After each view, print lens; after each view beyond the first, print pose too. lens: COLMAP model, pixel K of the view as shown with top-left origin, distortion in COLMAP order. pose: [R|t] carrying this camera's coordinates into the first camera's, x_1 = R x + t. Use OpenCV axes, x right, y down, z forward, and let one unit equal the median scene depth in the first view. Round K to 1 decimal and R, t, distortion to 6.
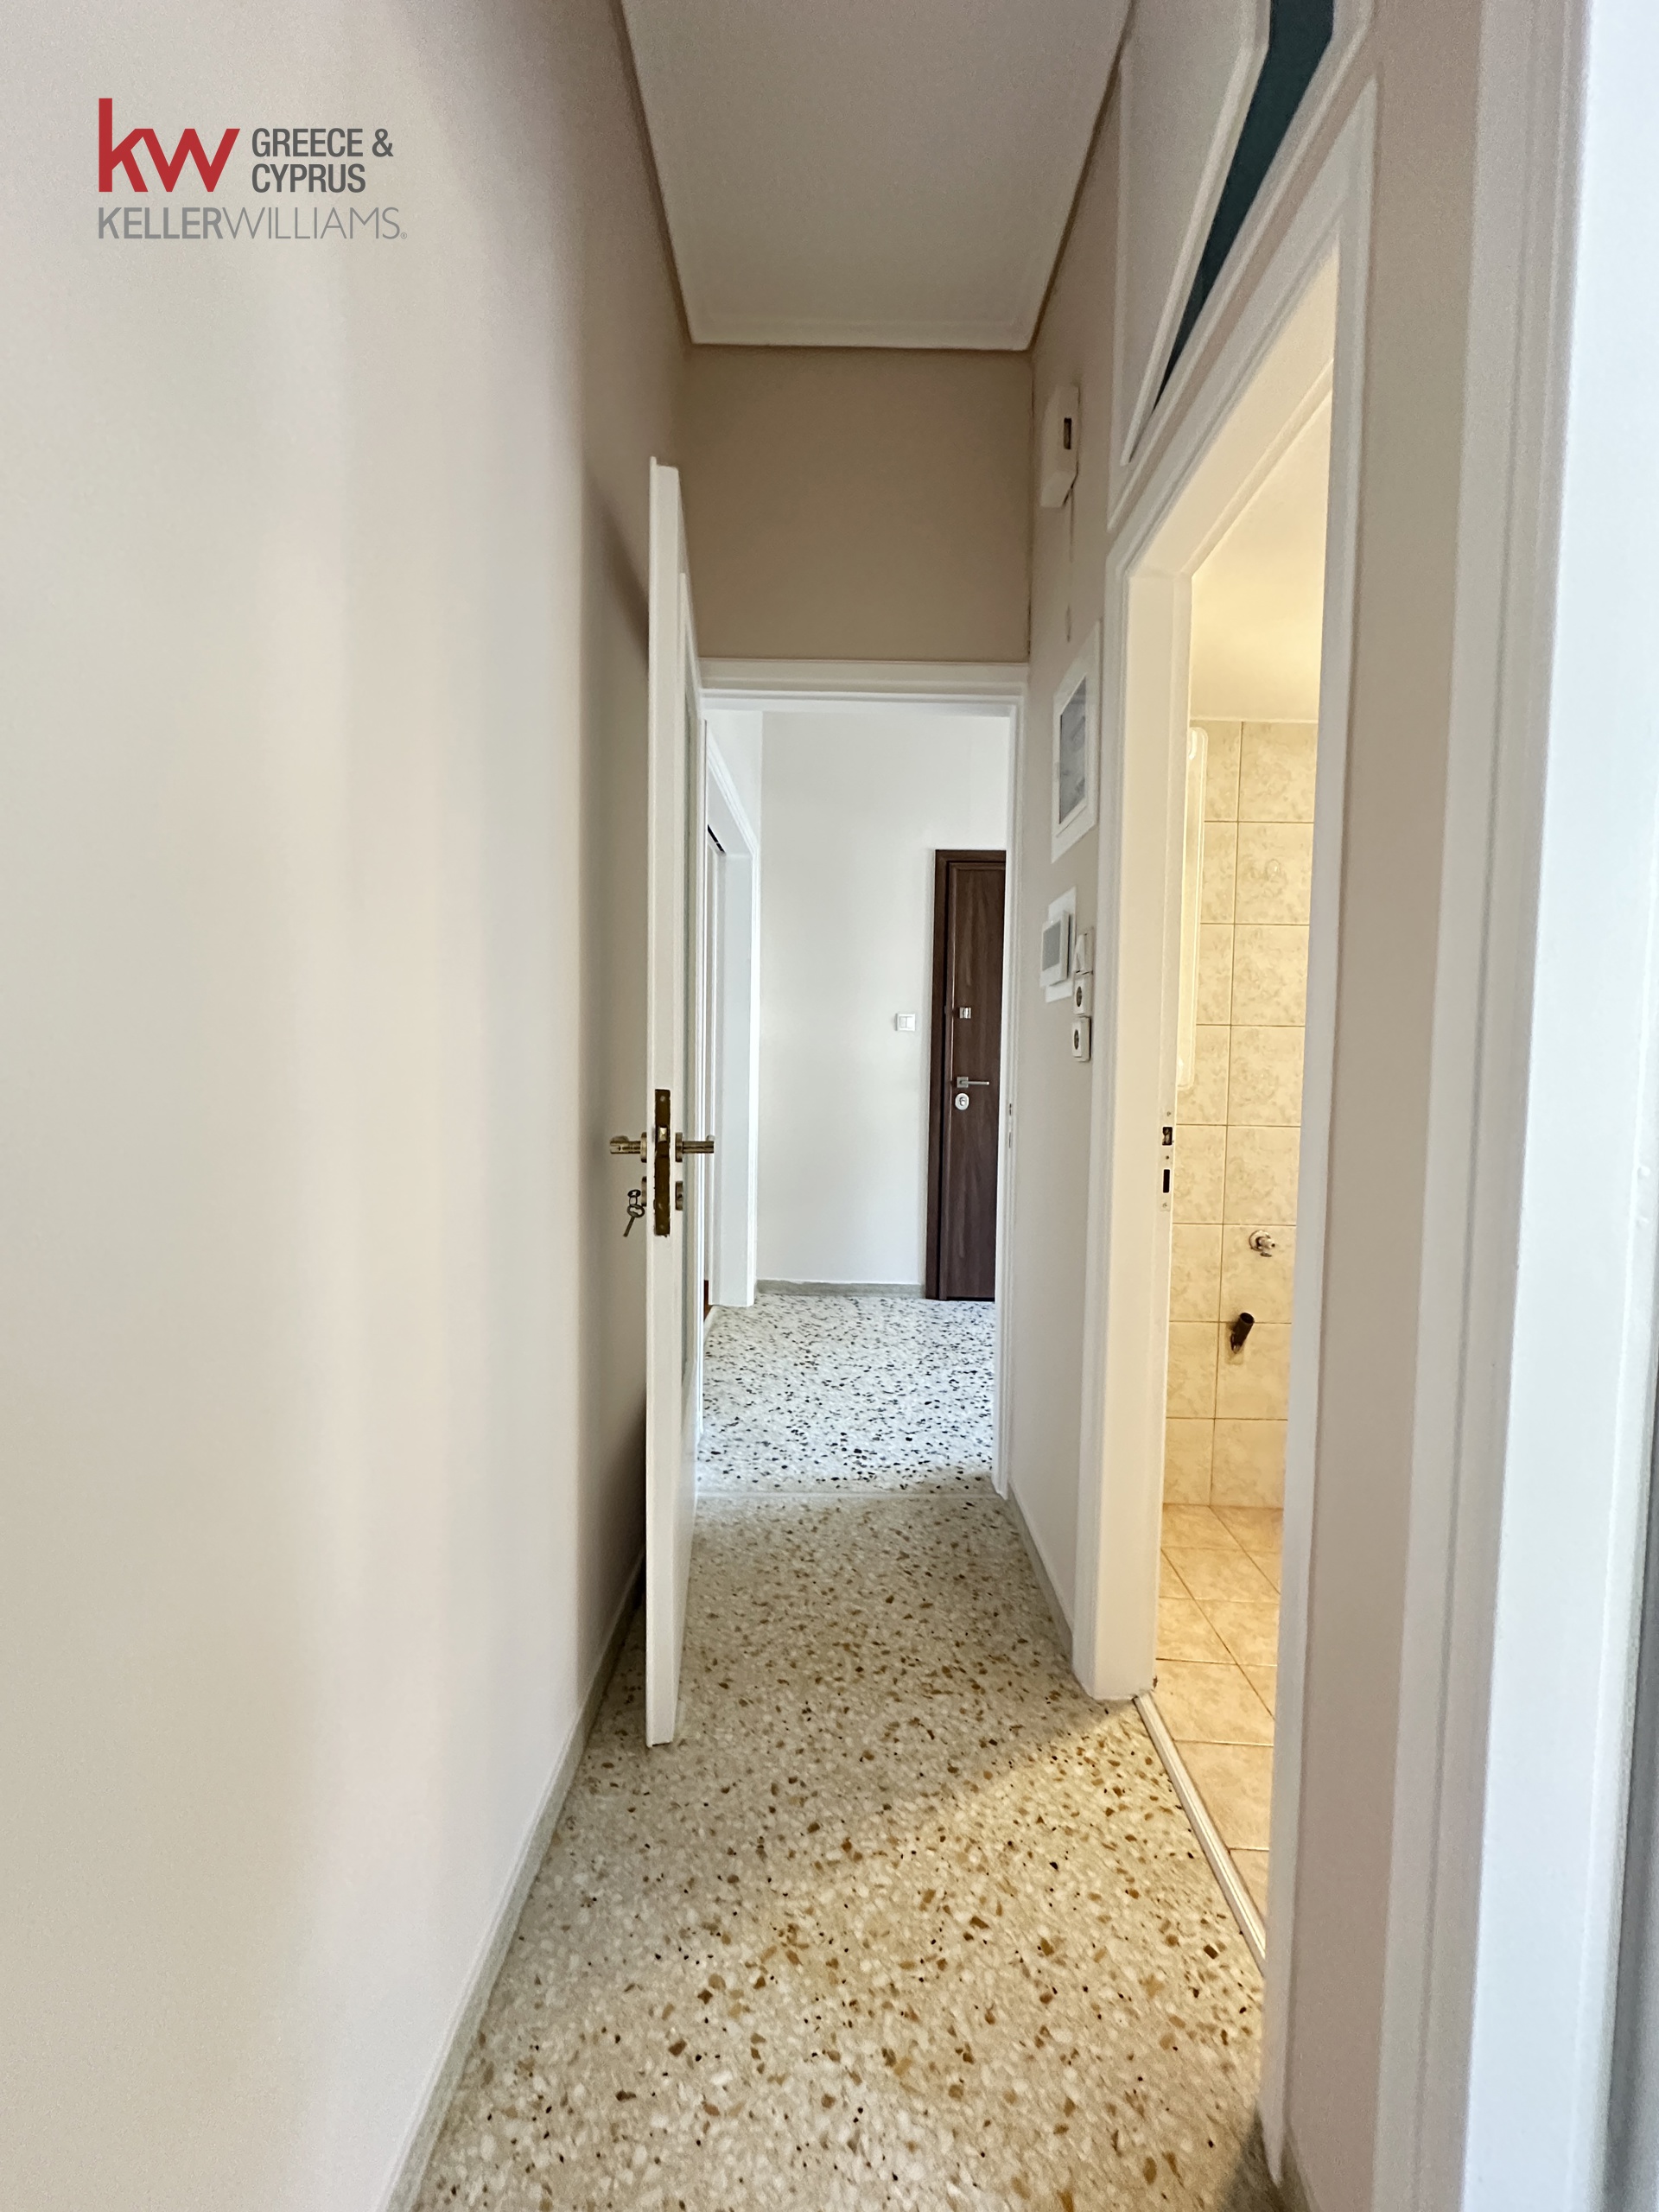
lens RADIAL K [[882.1, 0, 828.8], [0, 882.1, 1107.9], [0, 0, 1]] dist [-0.001427, -0.000221]
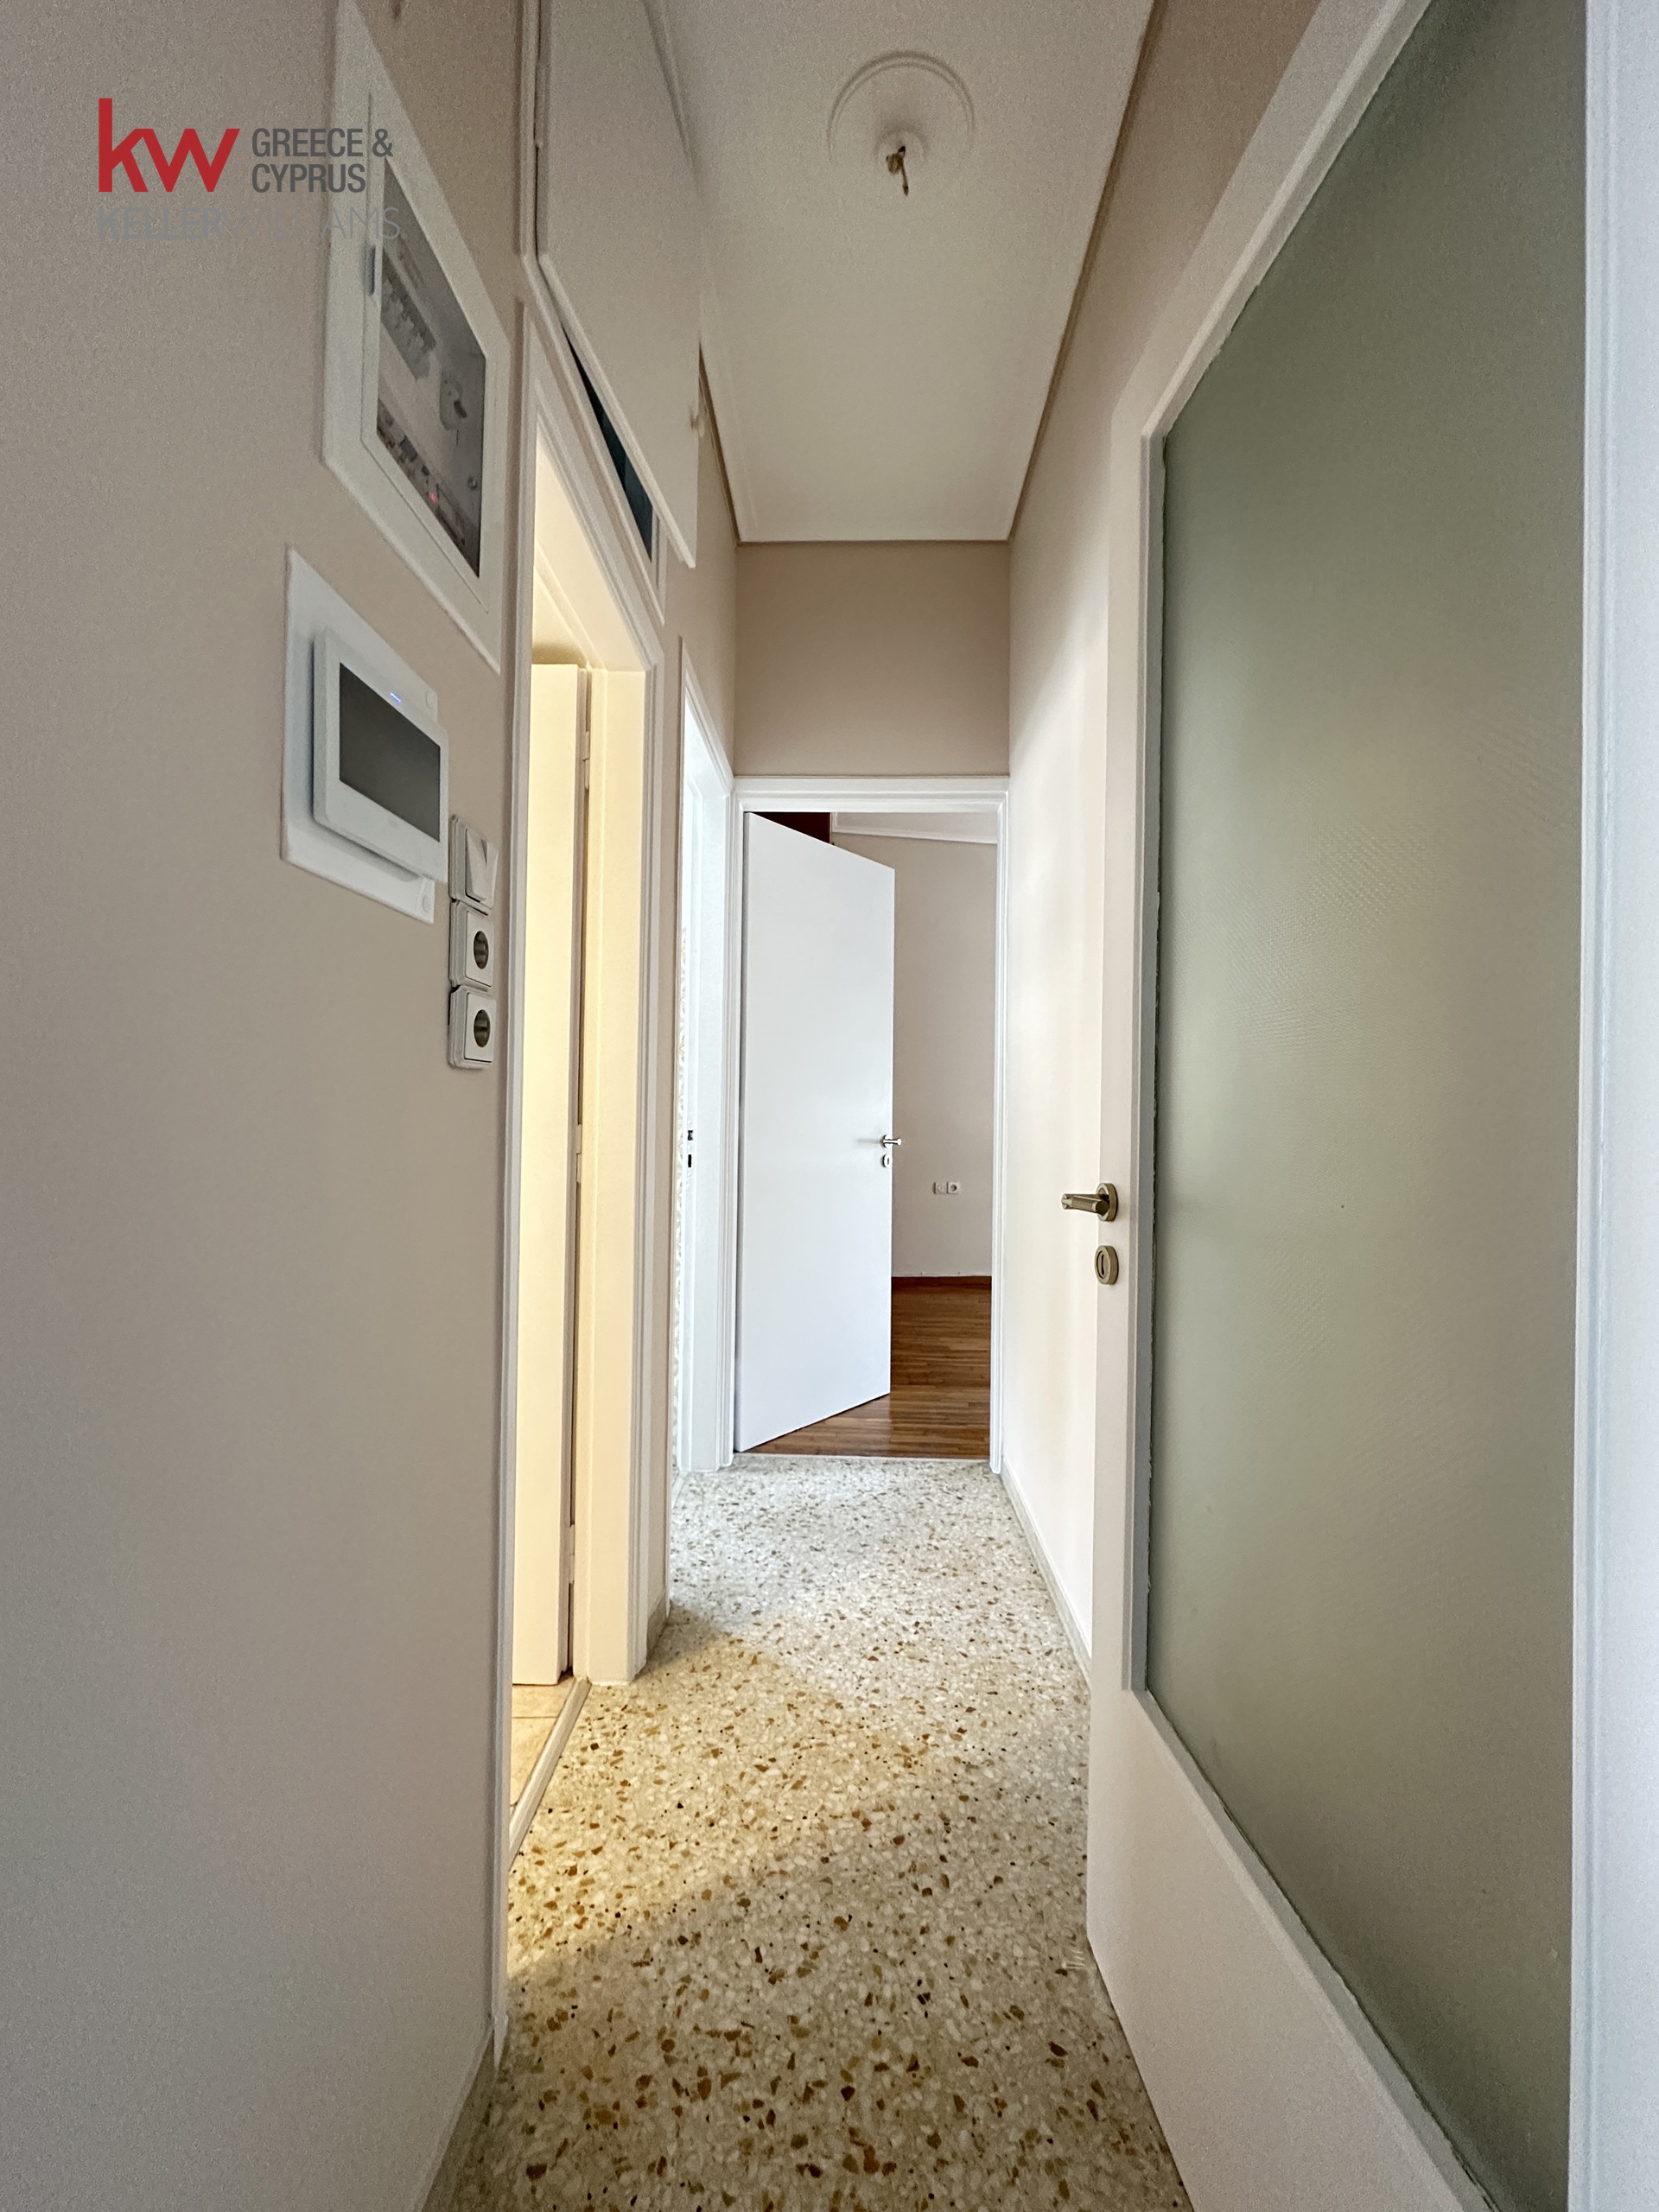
lens RADIAL K [[882.1, 0, 827.5], [0, 882.1, 1103.2], [0, 0, 1]] dist [-0.001427, -0.000221]
pose [[-0.999339, -0.032589, 0.016139, 0.076291], [-0.031803, 0.998398, 0.046793, -0.080889], [-0.017638, 0.046249, -0.998774, 1.962820]]
